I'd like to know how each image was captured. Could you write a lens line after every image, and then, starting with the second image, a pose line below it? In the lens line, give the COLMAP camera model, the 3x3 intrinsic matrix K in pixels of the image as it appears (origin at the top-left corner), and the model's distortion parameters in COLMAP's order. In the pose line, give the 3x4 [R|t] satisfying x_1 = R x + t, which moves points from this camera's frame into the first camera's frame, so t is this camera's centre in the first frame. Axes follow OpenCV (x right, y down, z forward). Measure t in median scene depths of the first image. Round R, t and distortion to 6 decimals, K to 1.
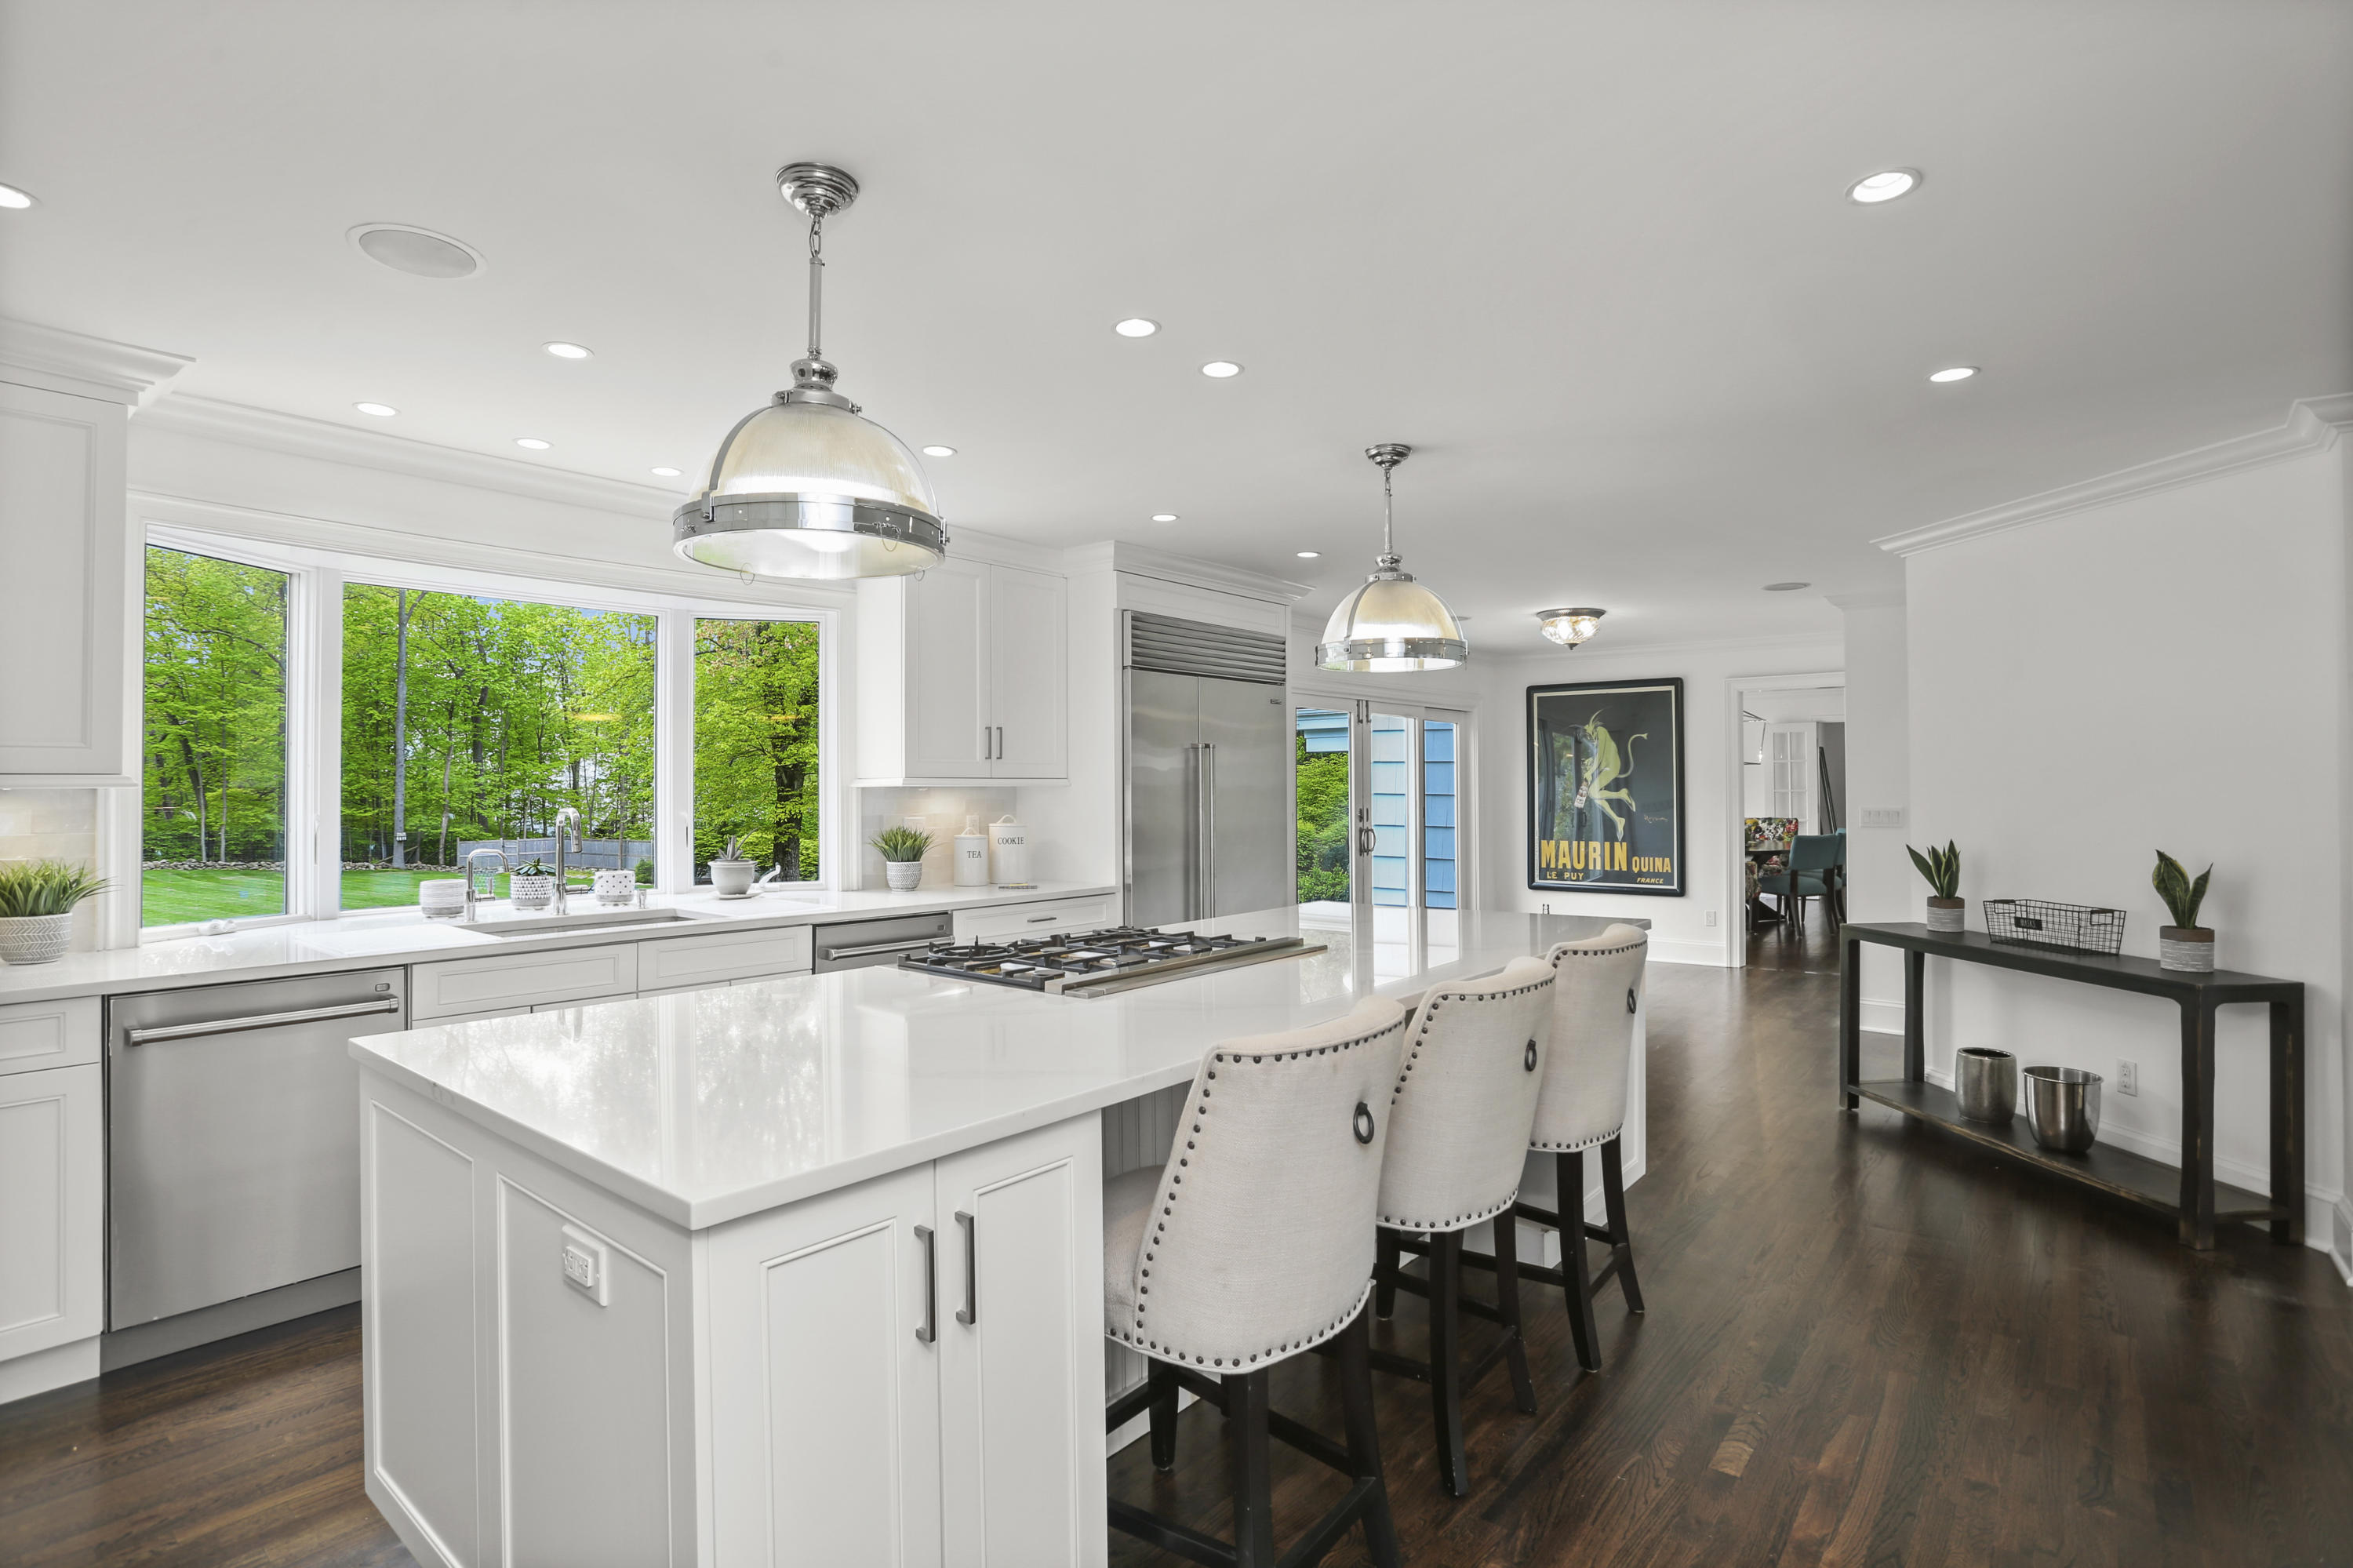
lens RADIAL K [[1166.2, 0, 1160.4], [0, 1166.2, 787.3], [0, 0, 1]] dist [-0.063419, 0.031856]
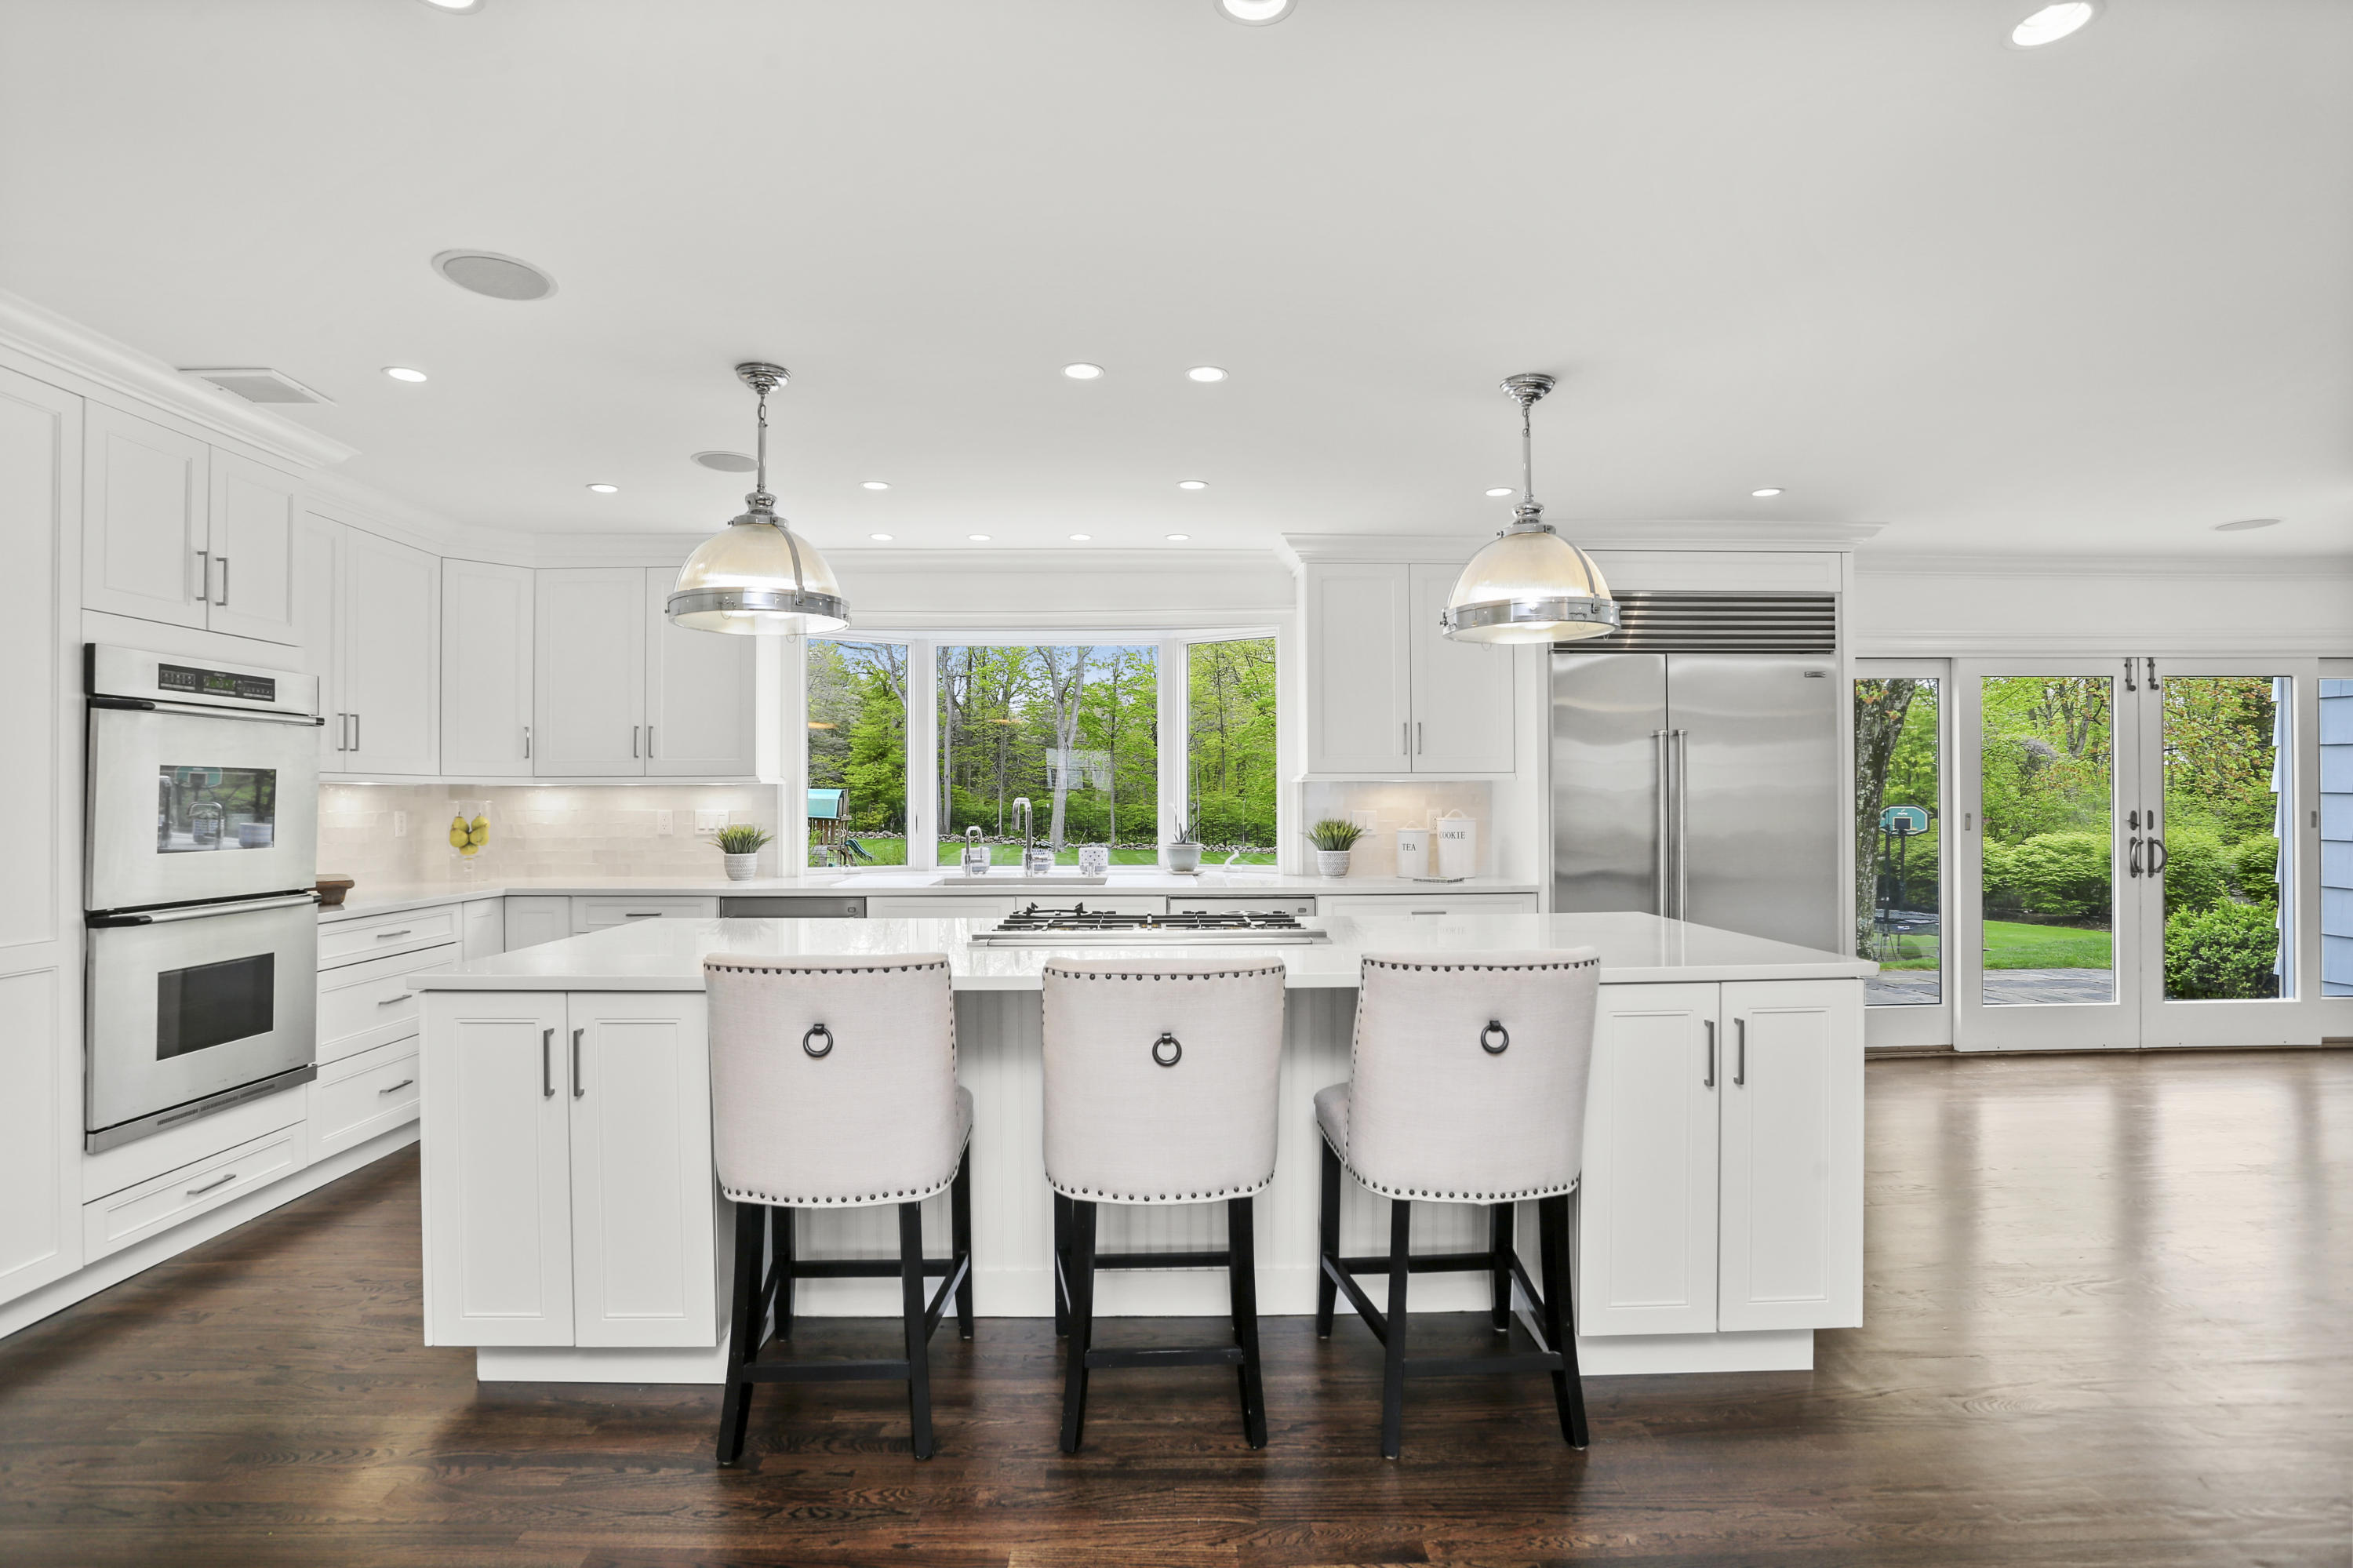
lens RADIAL K [[1166.2, 0, 1160.4], [0, 1166.2, 787.3], [0, 0, 1]] dist [-0.063419, 0.031856]
pose [[0.653813, -0.004170, -0.756644, 0.491048], [0.000760, 0.999988, -0.004854, 0.010266], [0.756655, 0.002598, 0.653809, 0.168651]]
